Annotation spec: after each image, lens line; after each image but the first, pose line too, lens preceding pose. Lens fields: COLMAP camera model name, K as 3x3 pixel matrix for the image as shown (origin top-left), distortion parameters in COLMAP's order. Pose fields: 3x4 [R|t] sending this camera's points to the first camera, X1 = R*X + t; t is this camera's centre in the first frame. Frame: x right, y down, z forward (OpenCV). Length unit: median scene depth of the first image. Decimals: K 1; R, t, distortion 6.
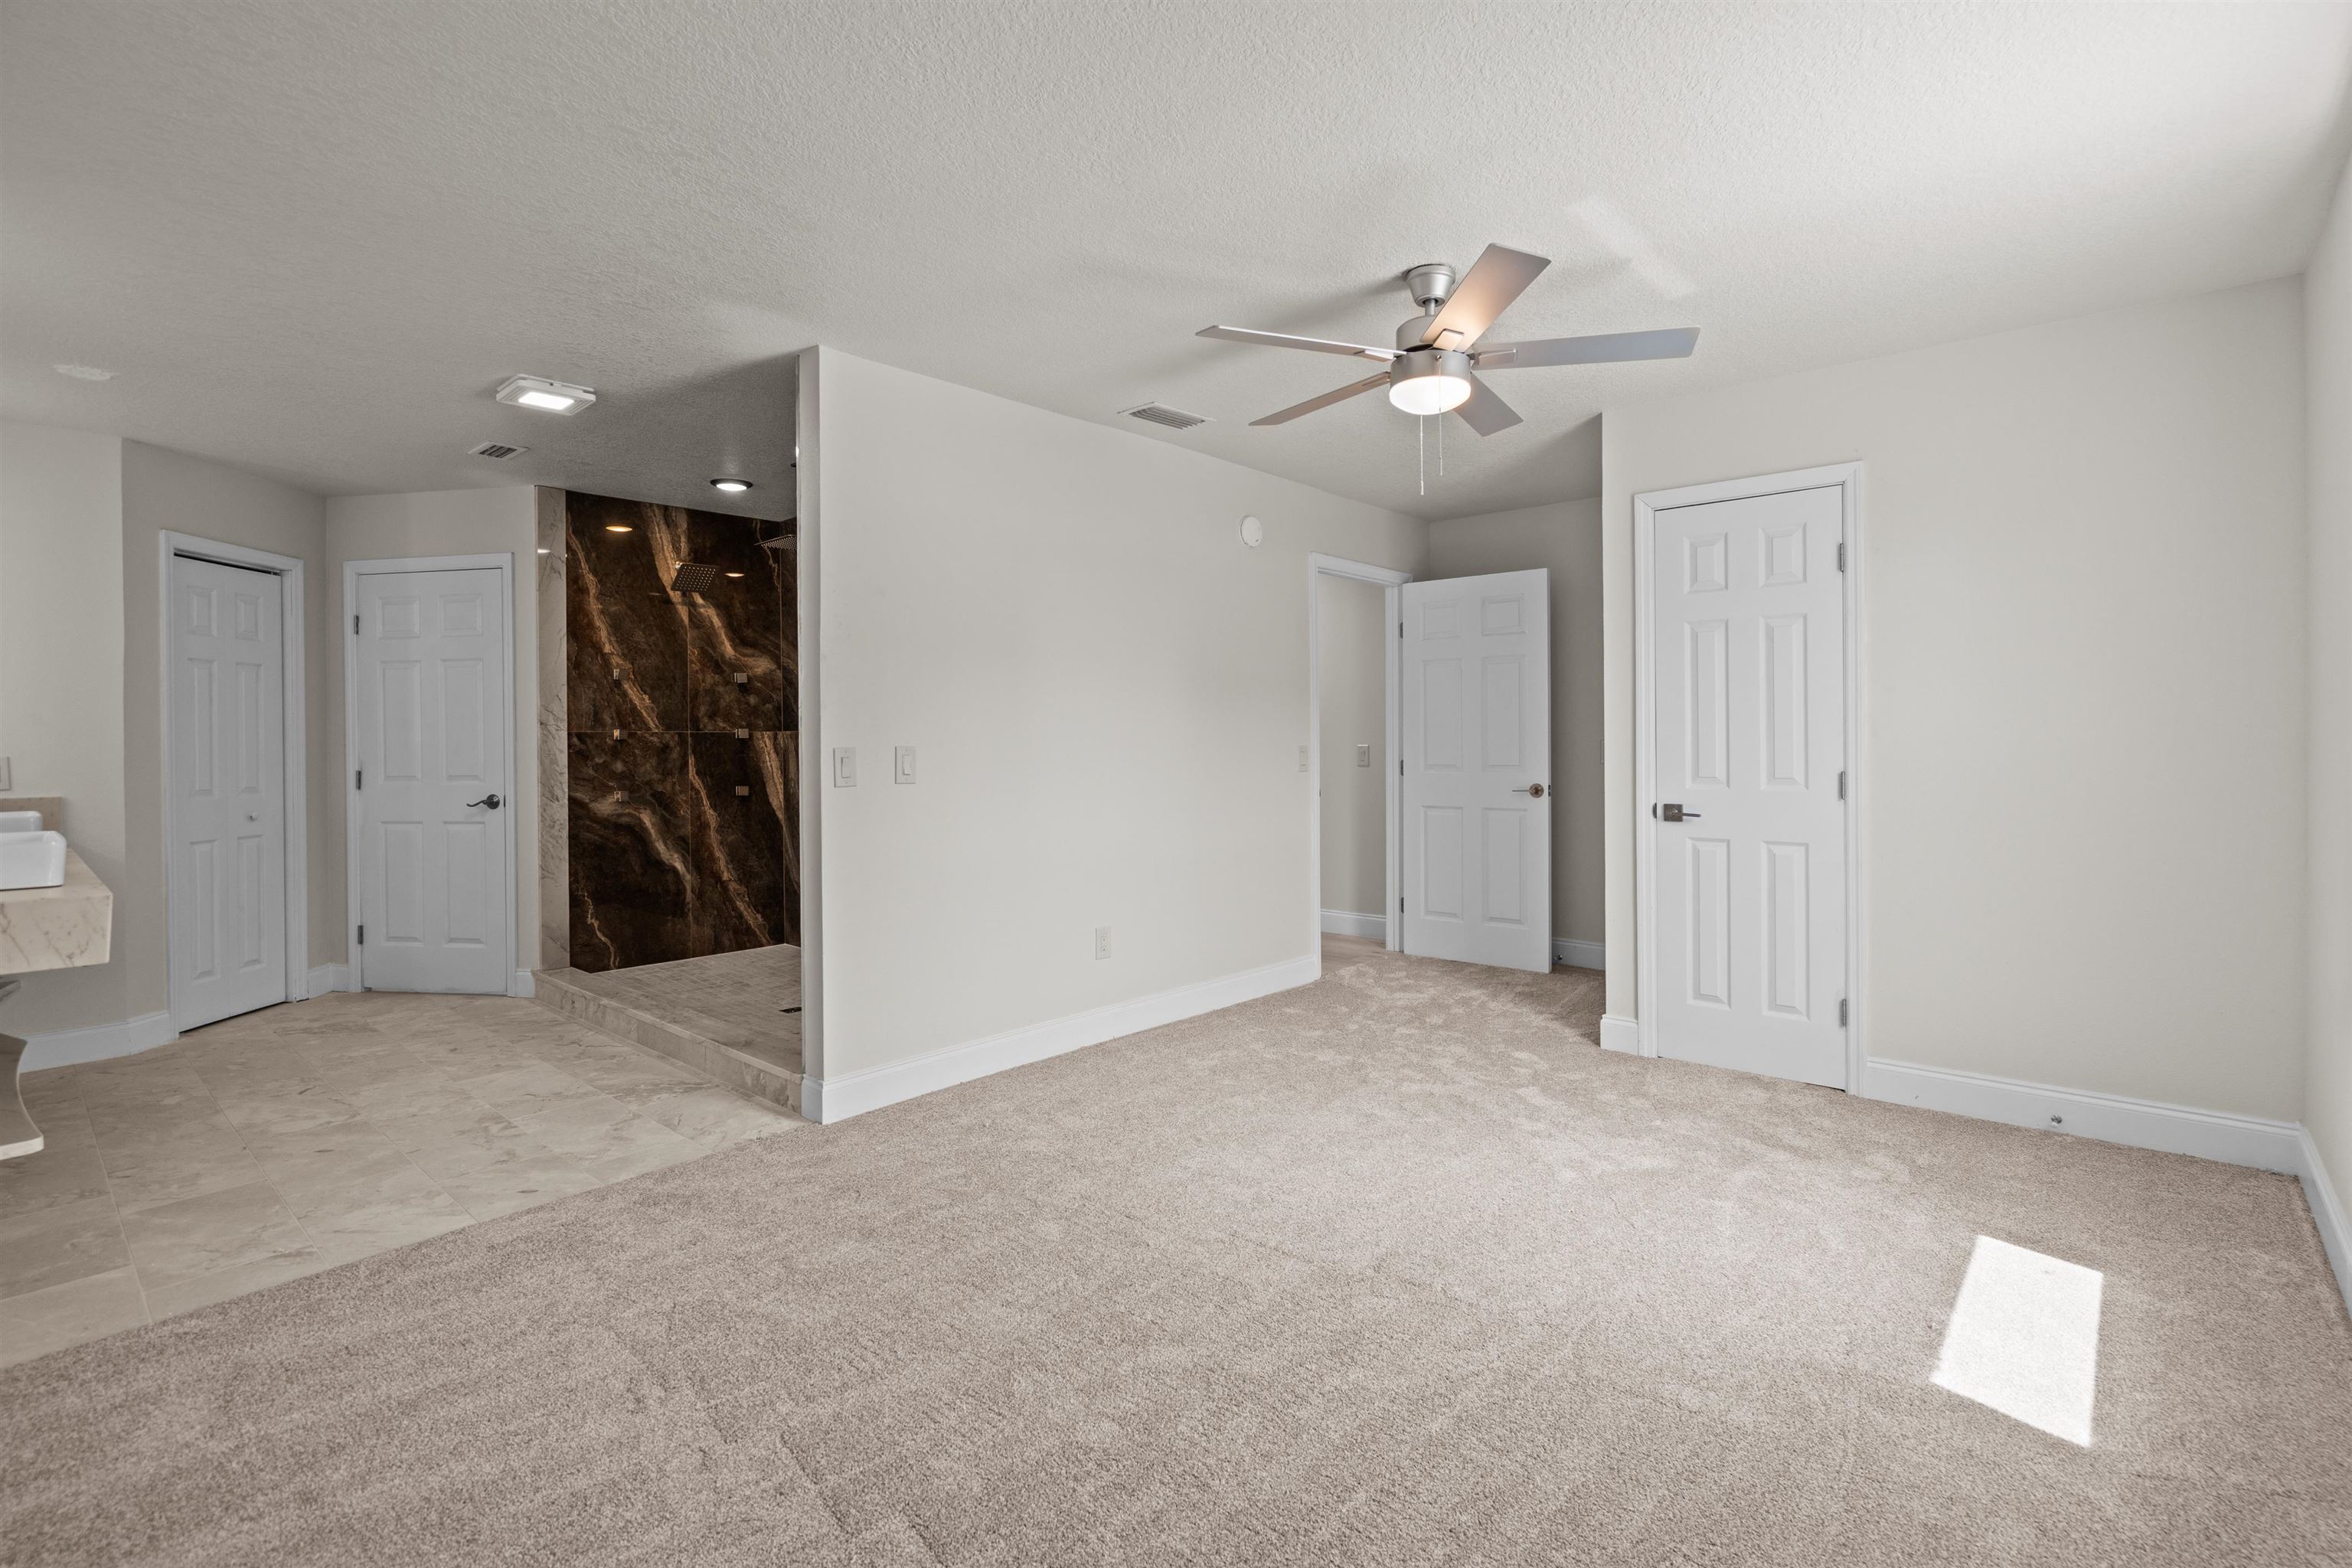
lens RADIAL K [[1073.8, 0, 1179.5], [0, 1073.8, 753.4], [0, 0, 1]] dist [-0.002793, 0.000853]
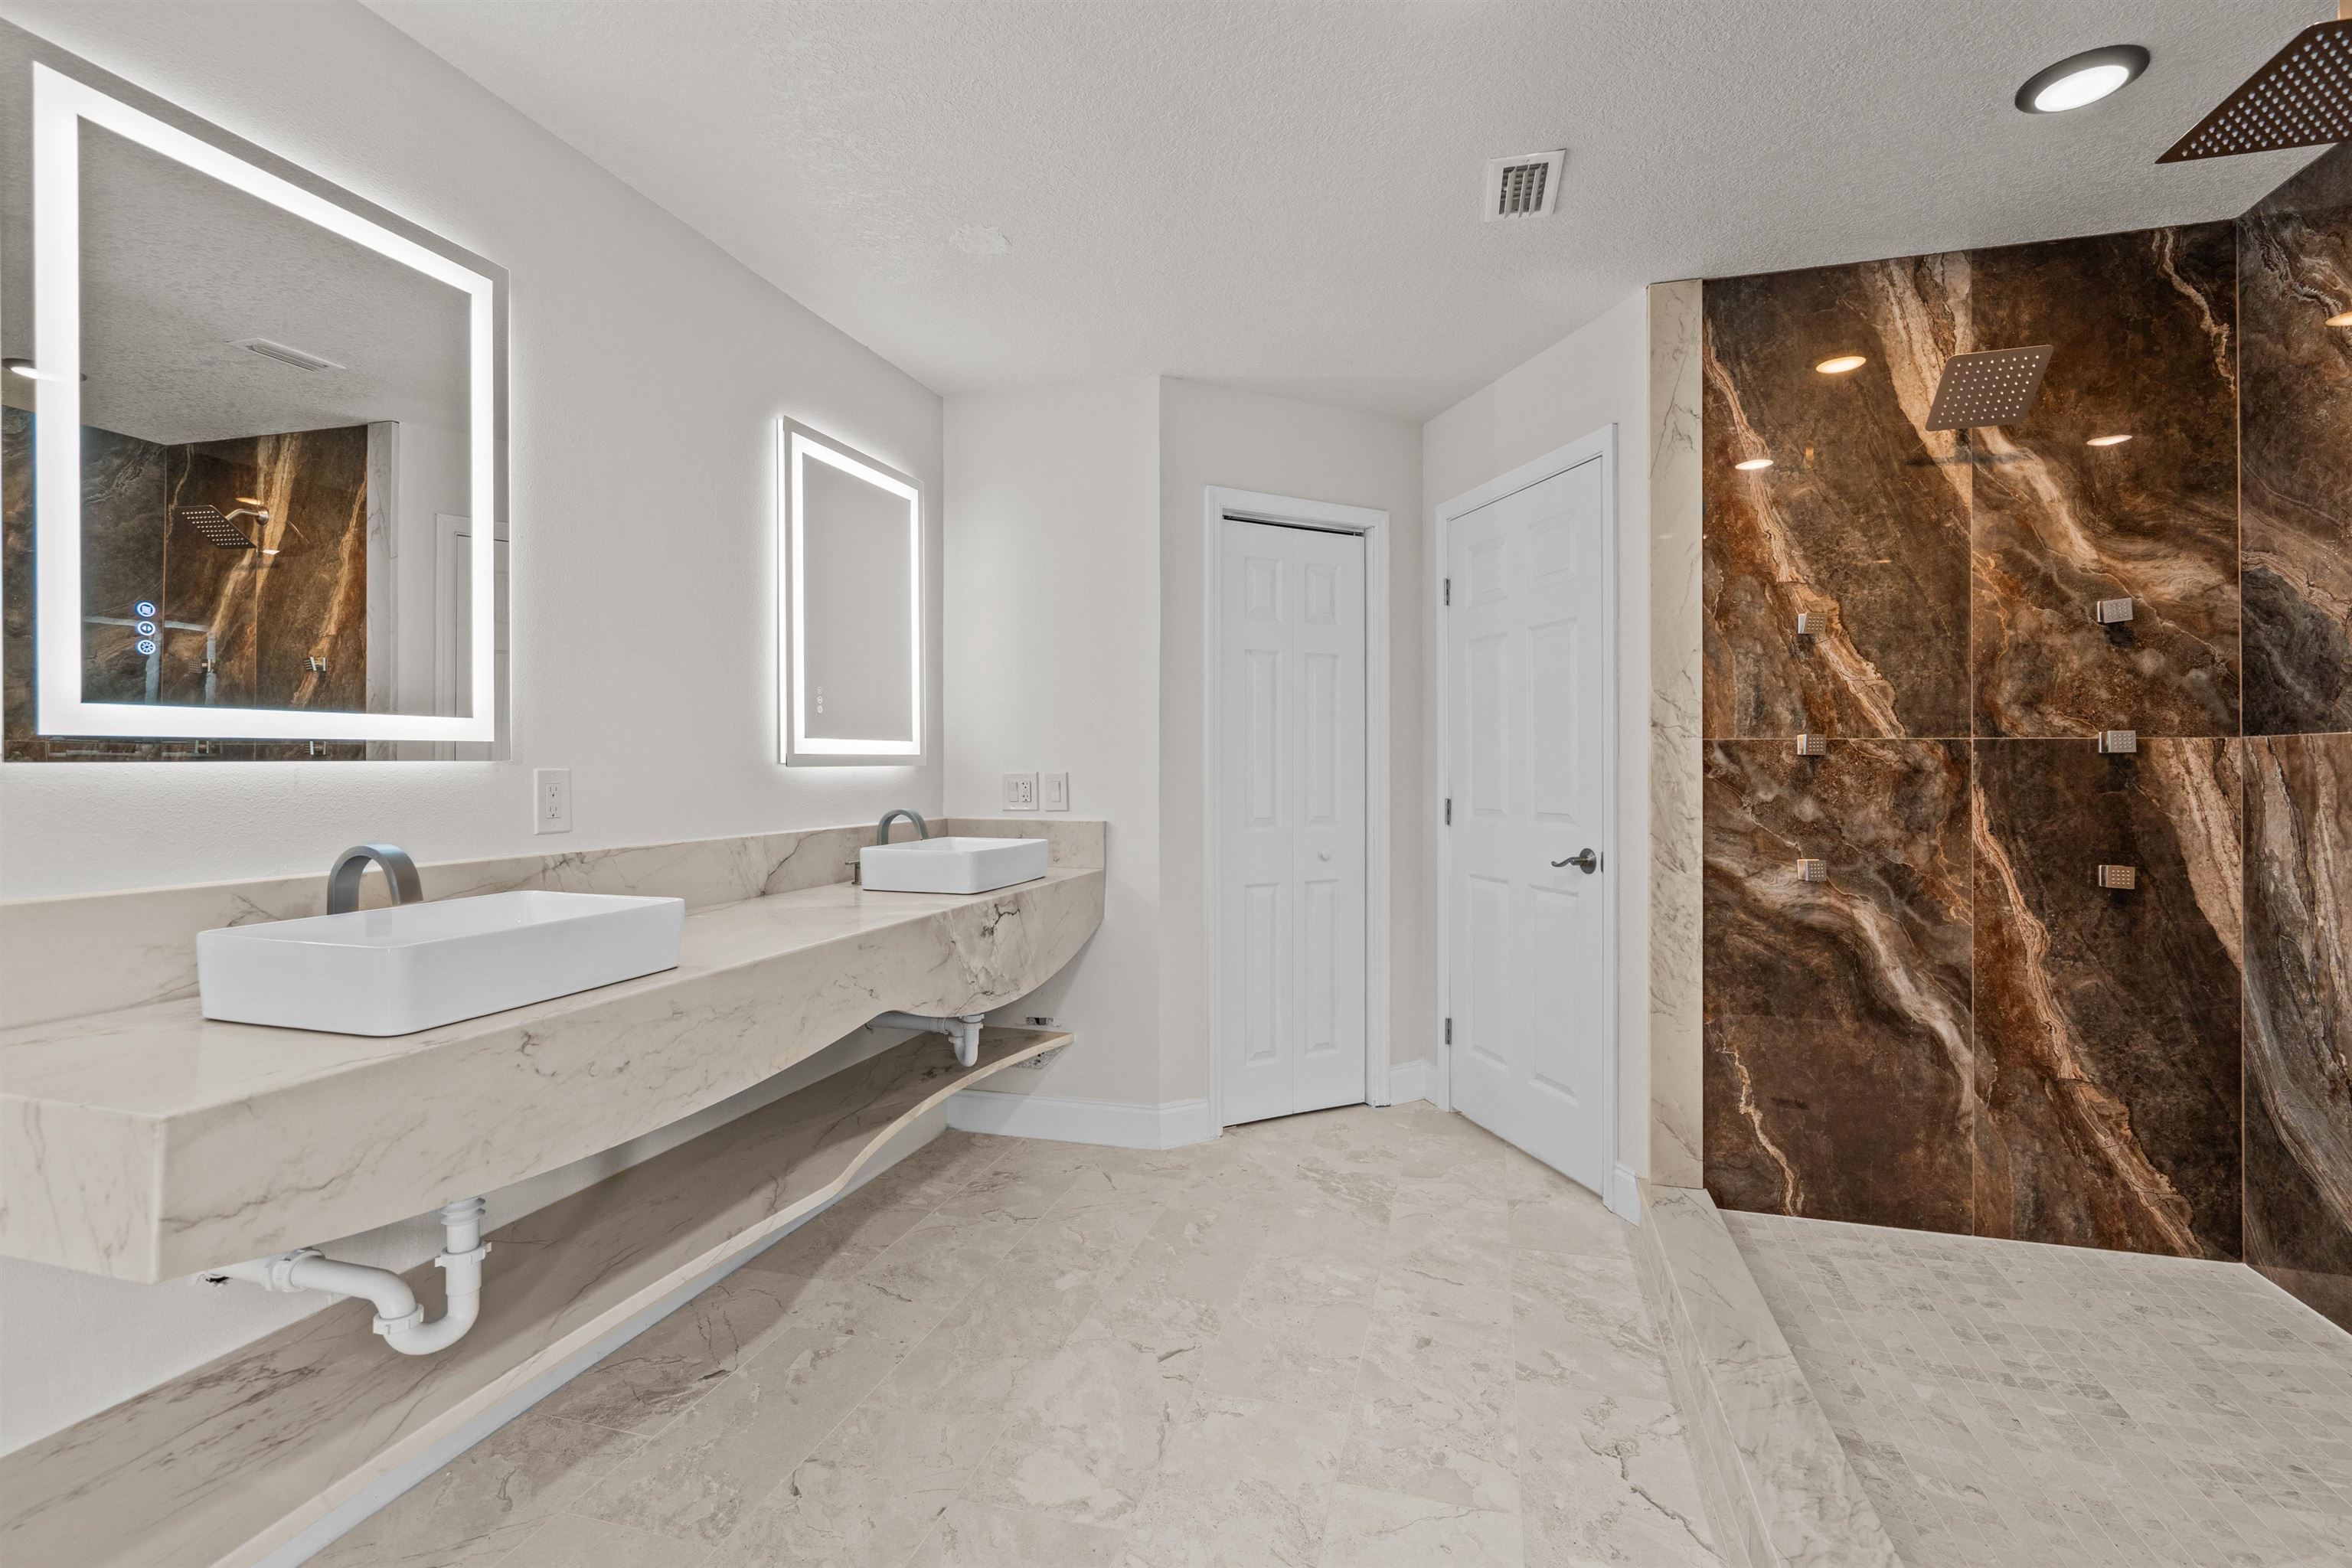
lens RADIAL K [[1073.8, 0, 1179.5], [0, 1073.8, 753.4], [0, 0, 1]] dist [-0.002793, 0.000853]
pose [[0.428165, -0.000087, -0.903701, -0.194152], [-0.016874, 0.999825, -0.008091, -0.004550], [0.903543, 0.018713, 0.428088, 0.512880]]
